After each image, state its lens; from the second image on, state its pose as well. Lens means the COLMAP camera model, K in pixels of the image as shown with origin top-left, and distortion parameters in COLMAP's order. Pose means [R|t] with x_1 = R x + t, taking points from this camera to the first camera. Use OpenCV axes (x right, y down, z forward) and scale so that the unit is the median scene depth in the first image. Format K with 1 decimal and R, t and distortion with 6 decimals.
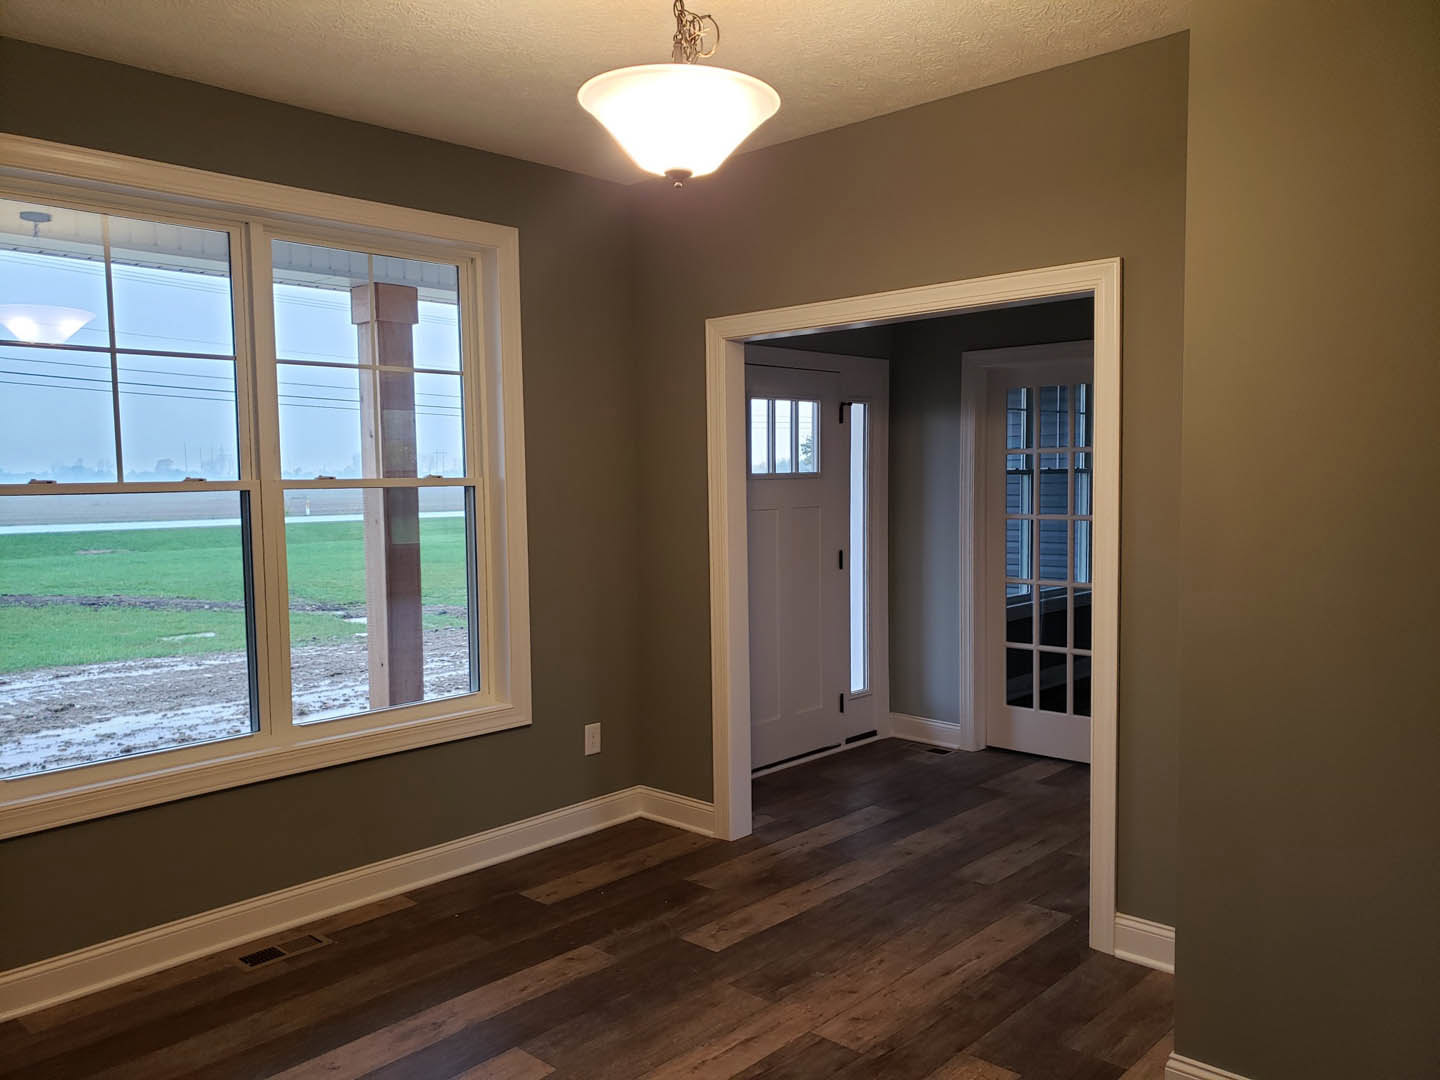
lens RADIAL K [[1136.5, 0, 719.9], [0, 1136.5, 524.7], [0, 0, 1]] dist [0.012266, 0.008401]
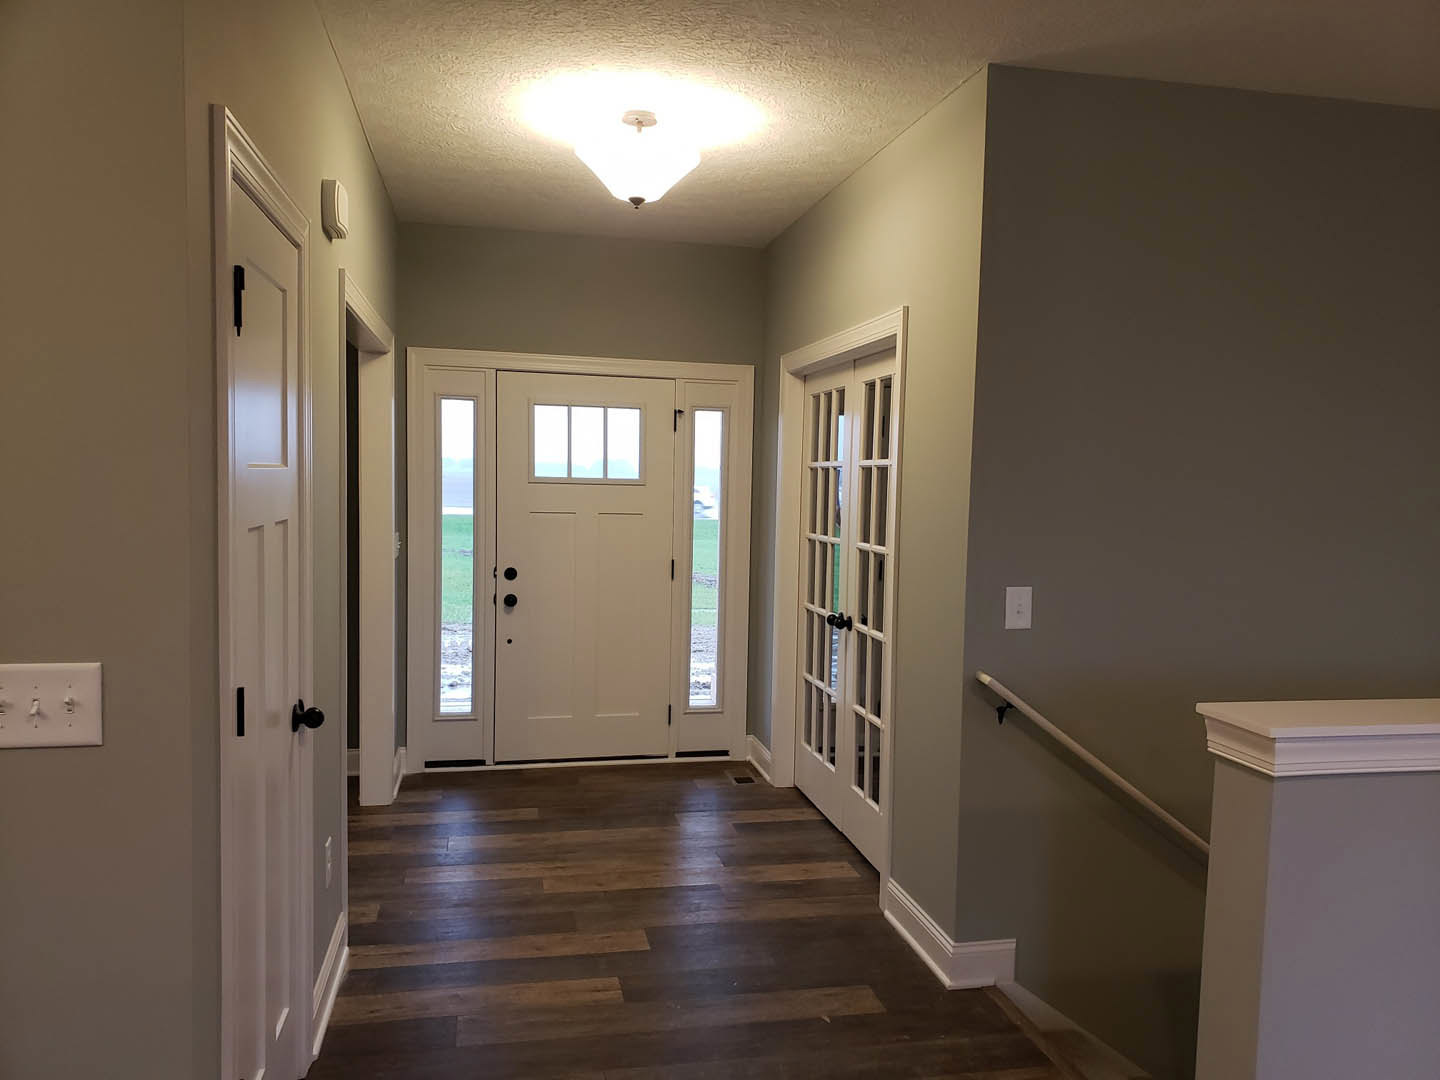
lens RADIAL K [[1136.5, 0, 719.9], [0, 1136.5, 524.7], [0, 0, 1]] dist [0.012266, 0.008401]
pose [[0.809135, 0.047959, -0.585663, 0.712909], [-0.049119, 0.998696, 0.013919, -0.023583], [0.585566, 0.017505, 0.810435, 0.222694]]
